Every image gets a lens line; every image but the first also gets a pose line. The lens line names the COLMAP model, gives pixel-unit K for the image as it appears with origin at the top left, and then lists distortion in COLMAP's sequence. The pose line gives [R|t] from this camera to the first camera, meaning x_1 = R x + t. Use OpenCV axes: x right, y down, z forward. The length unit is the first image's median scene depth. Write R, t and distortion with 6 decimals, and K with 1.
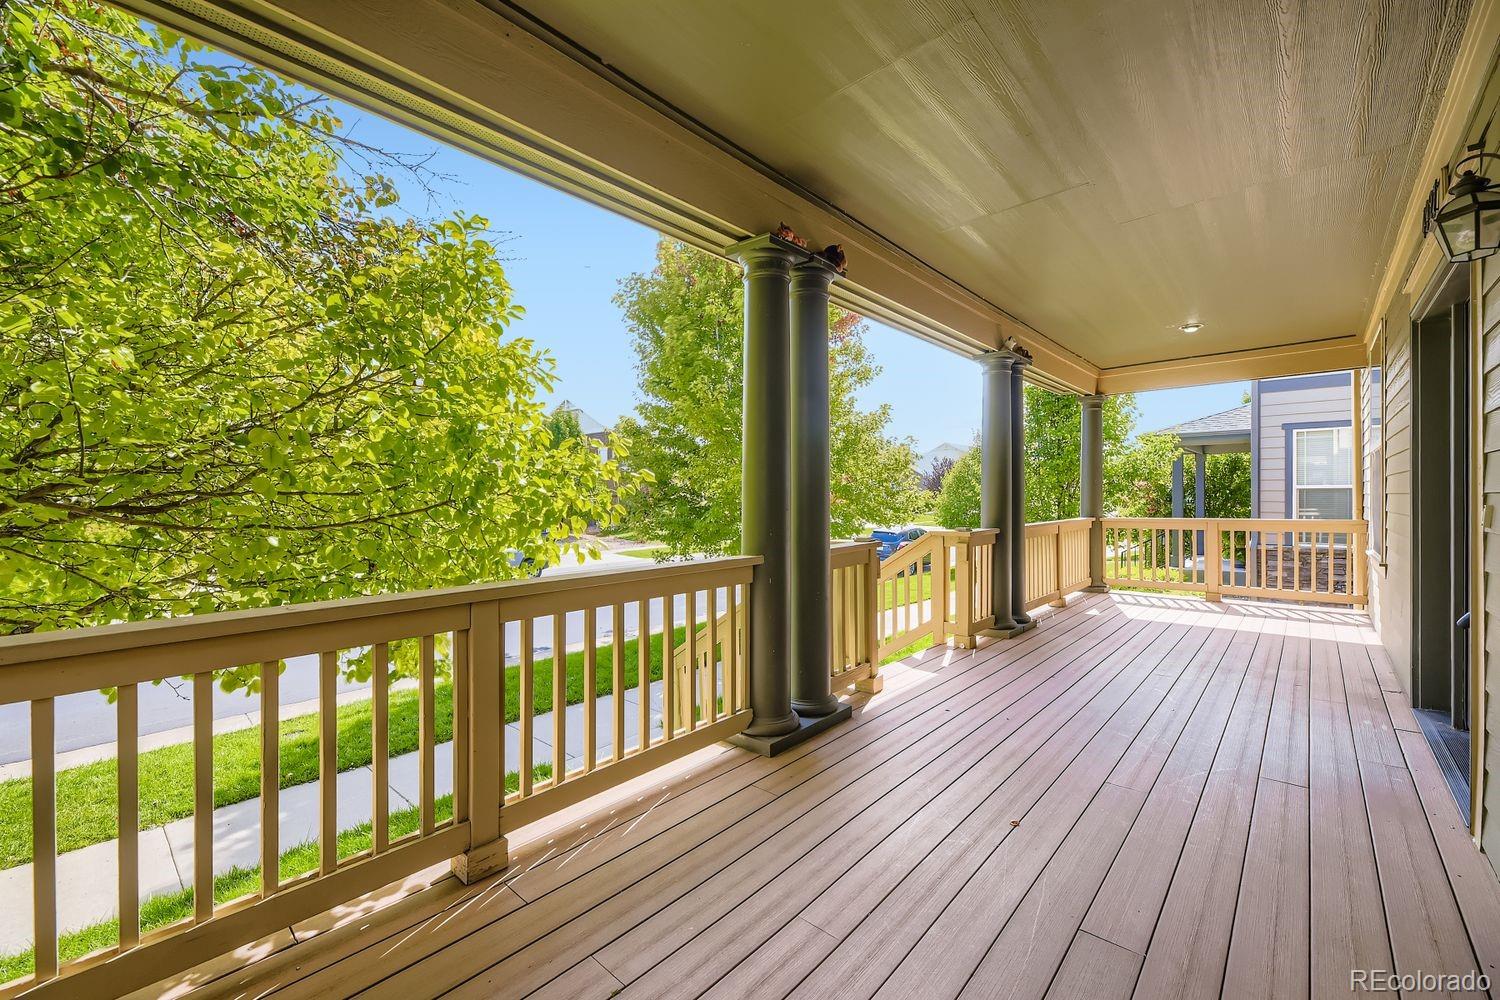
lens RADIAL K [[612.9, 0, 749.6], [0, 612.9, 502.0], [0, 0, 1]] dist [-0.003728, 0.000035]
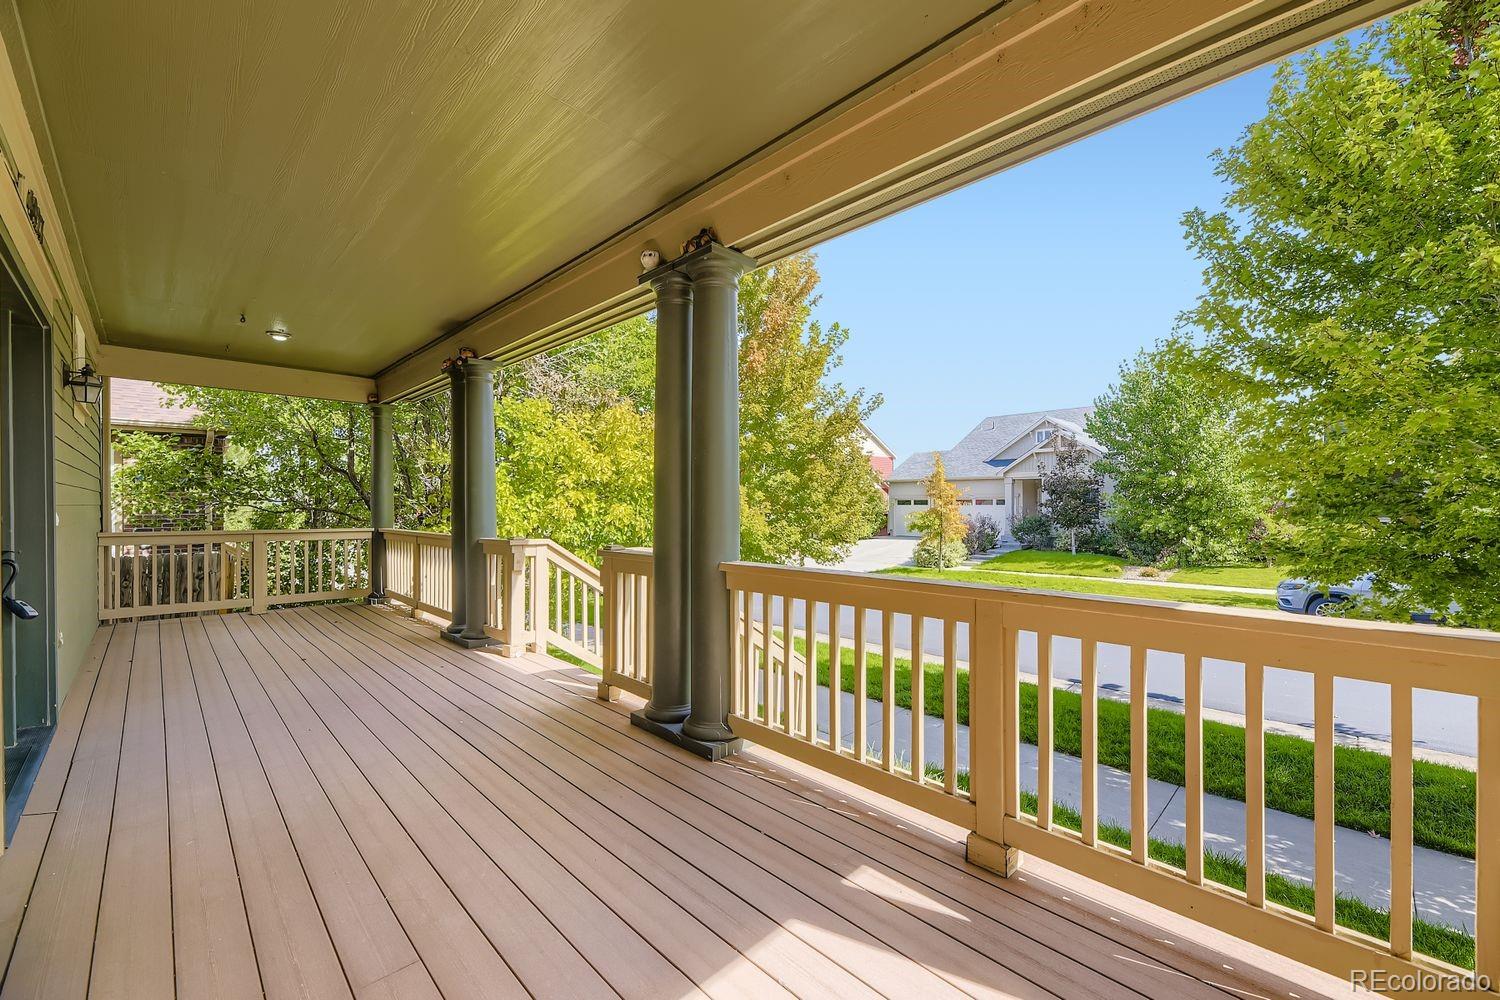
lens RADIAL K [[612.9, 0, 749.3], [0, 612.9, 502.5], [0, 0, 1]] dist [-0.003728, 0.000035]
pose [[-0.060996, 0.000927, -0.998138, 0.880893], [0.002115, 0.999997, 0.000799, -0.009012], [0.998136, -0.002062, -0.060998, 0.957776]]
